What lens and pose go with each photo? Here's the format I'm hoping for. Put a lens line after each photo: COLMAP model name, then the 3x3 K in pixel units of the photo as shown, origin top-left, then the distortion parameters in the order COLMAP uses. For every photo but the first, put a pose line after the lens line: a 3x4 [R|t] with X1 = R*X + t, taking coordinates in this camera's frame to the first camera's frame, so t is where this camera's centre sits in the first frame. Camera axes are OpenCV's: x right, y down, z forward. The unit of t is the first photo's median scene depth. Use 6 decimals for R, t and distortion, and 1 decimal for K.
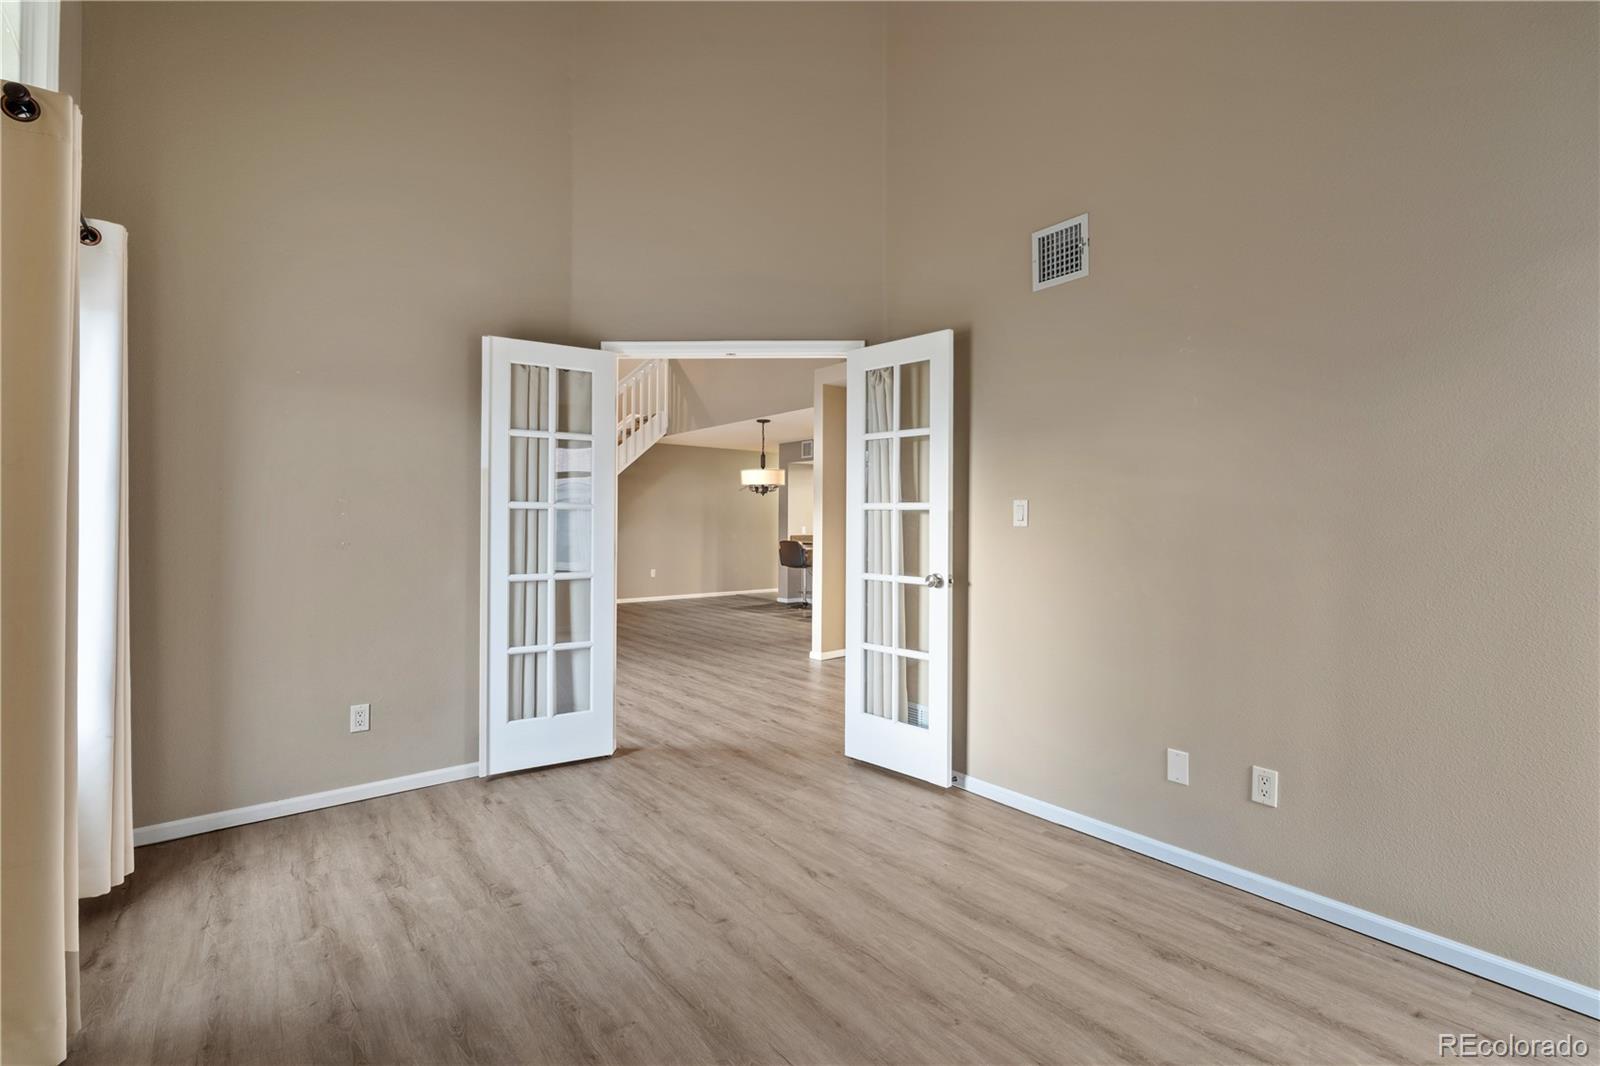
lens RADIAL K [[709.7, 0, 809.2], [0, 709.7, 516.4], [0, 0, 1]] dist [-0.002272, 0.000550]
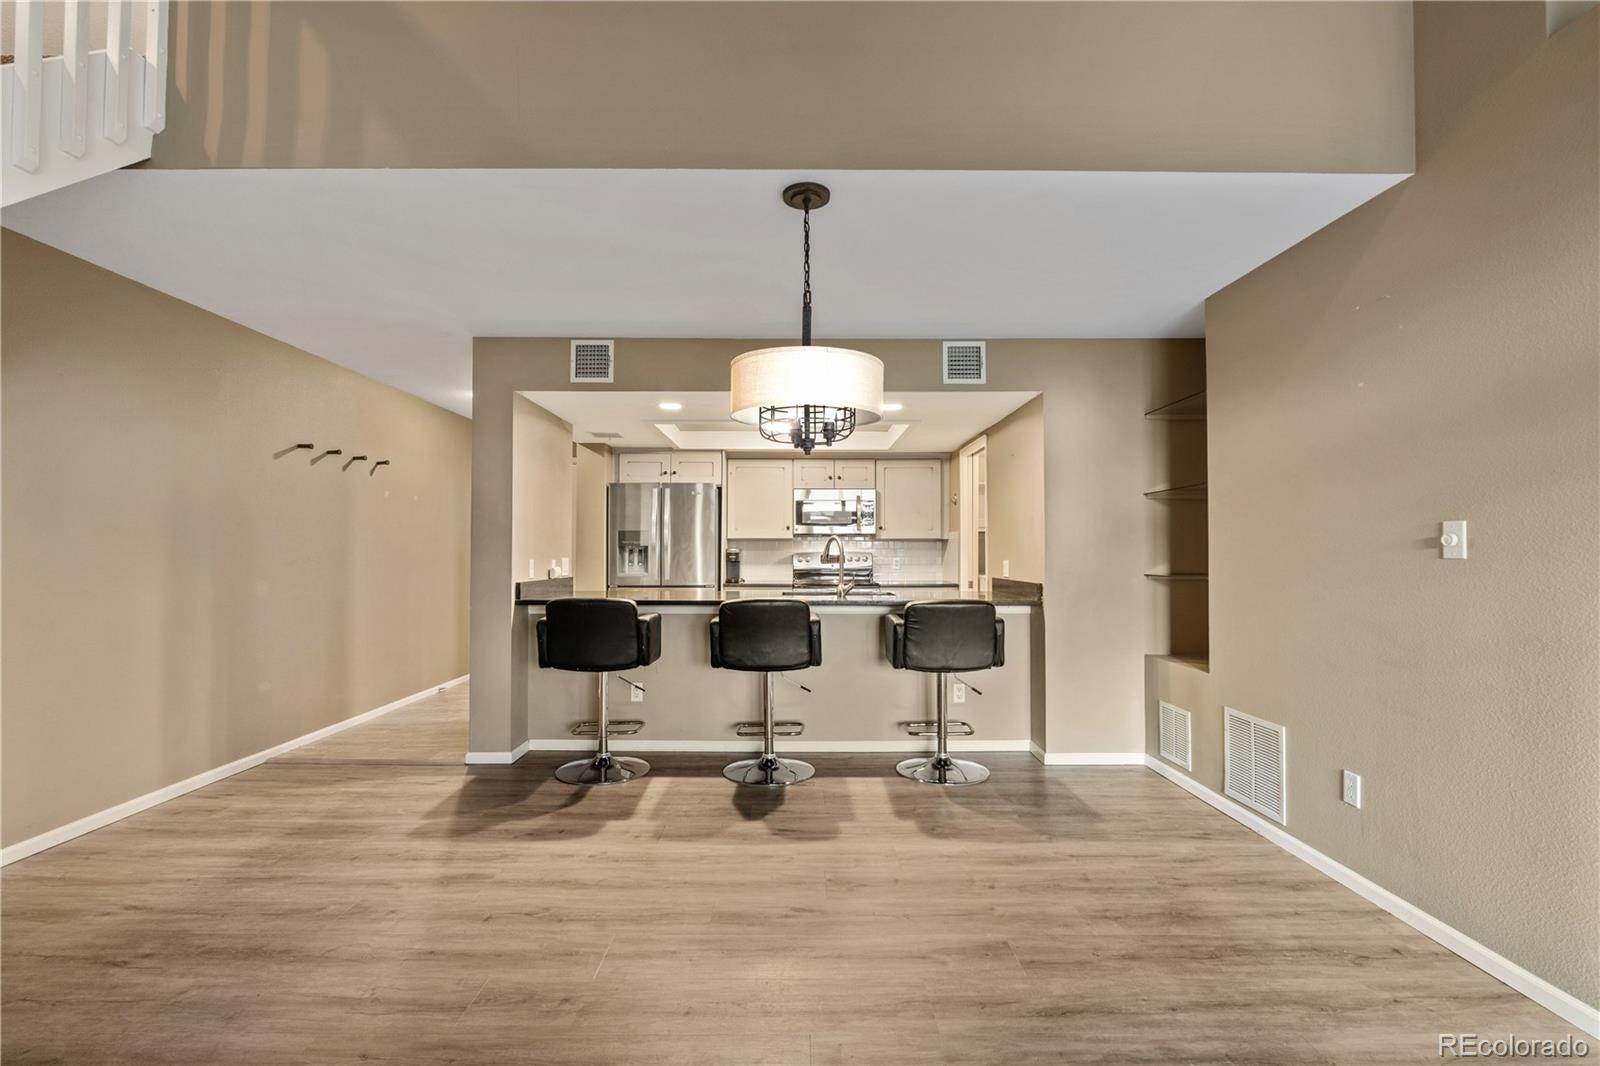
lens RADIAL K [[709.7, 0, 795.0], [0, 709.7, 539.9], [0, 0, 1]] dist [-0.002272, 0.000550]
pose [[0.633314, 0.000781, 0.773895, -0.288836], [-0.004387, 0.999987, 0.002581, 0.003599], [-0.773883, -0.005029, 0.633309, 0.821057]]
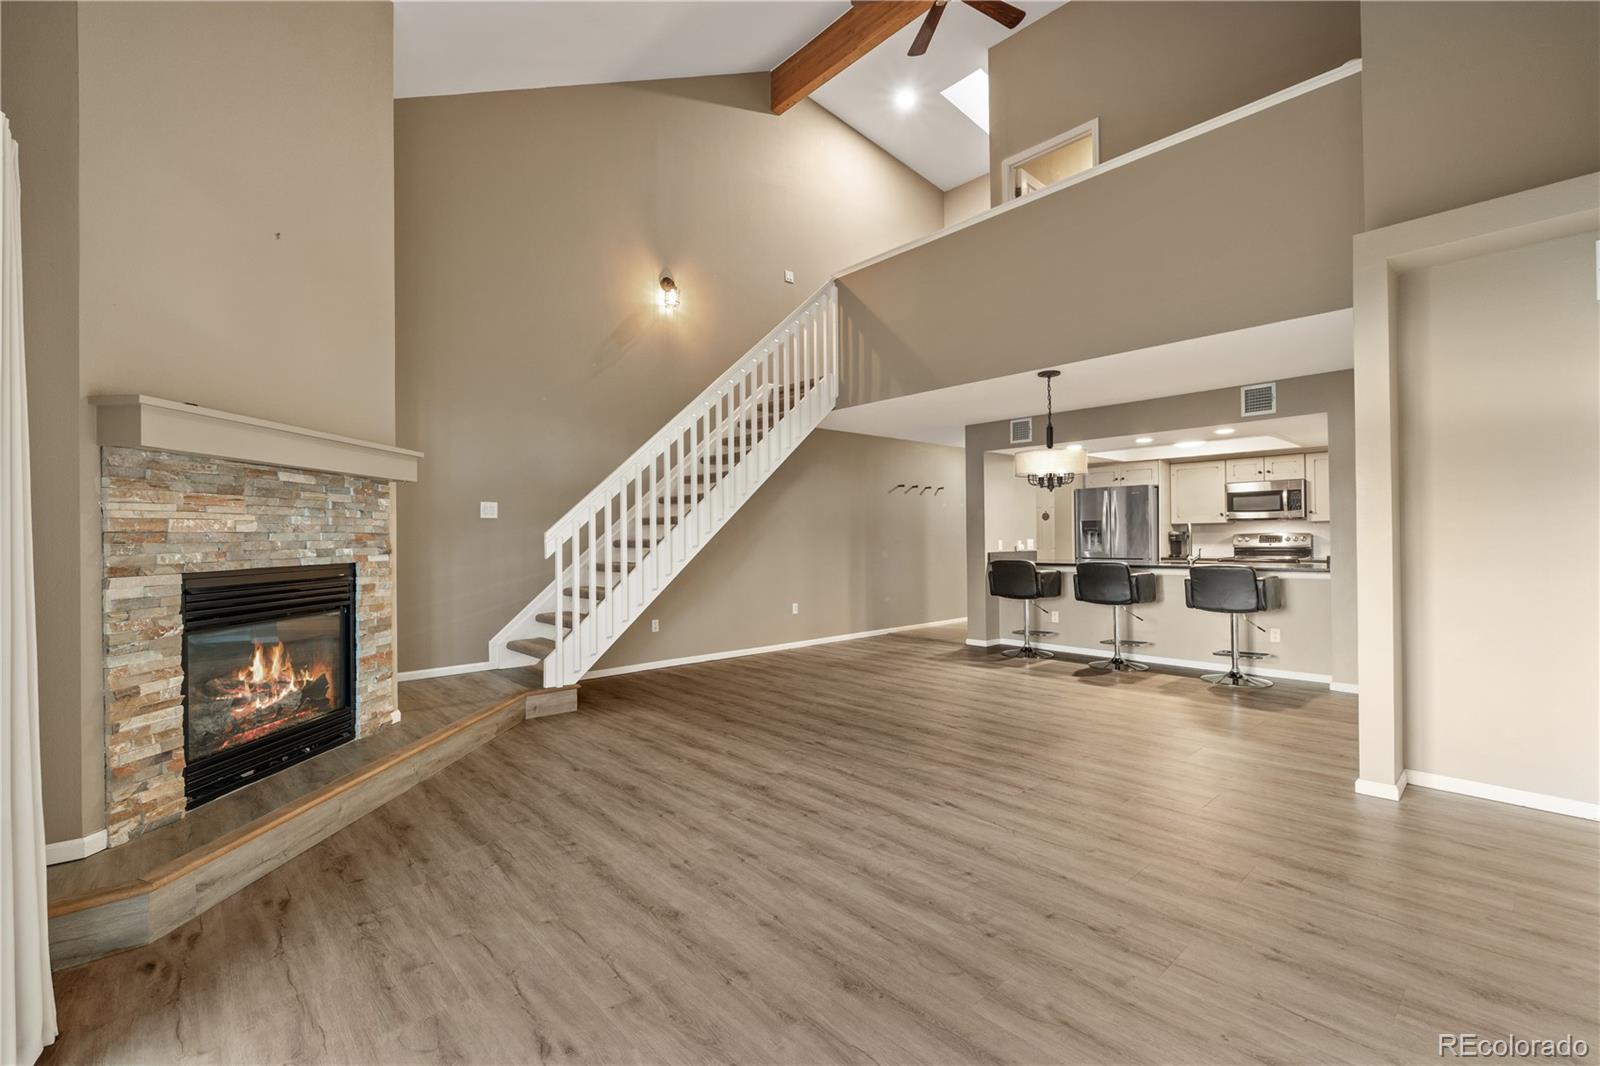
lens RADIAL K [[709.7, 0, 817.3], [0, 709.7, 532.3], [0, 0, 1]] dist [-0.002272, 0.000550]
pose [[0.997345, -0.022091, 0.069388, -0.317016], [0.021564, 0.999733, 0.008335, -0.003008], [-0.069554, -0.006817, 0.997555, 0.383468]]
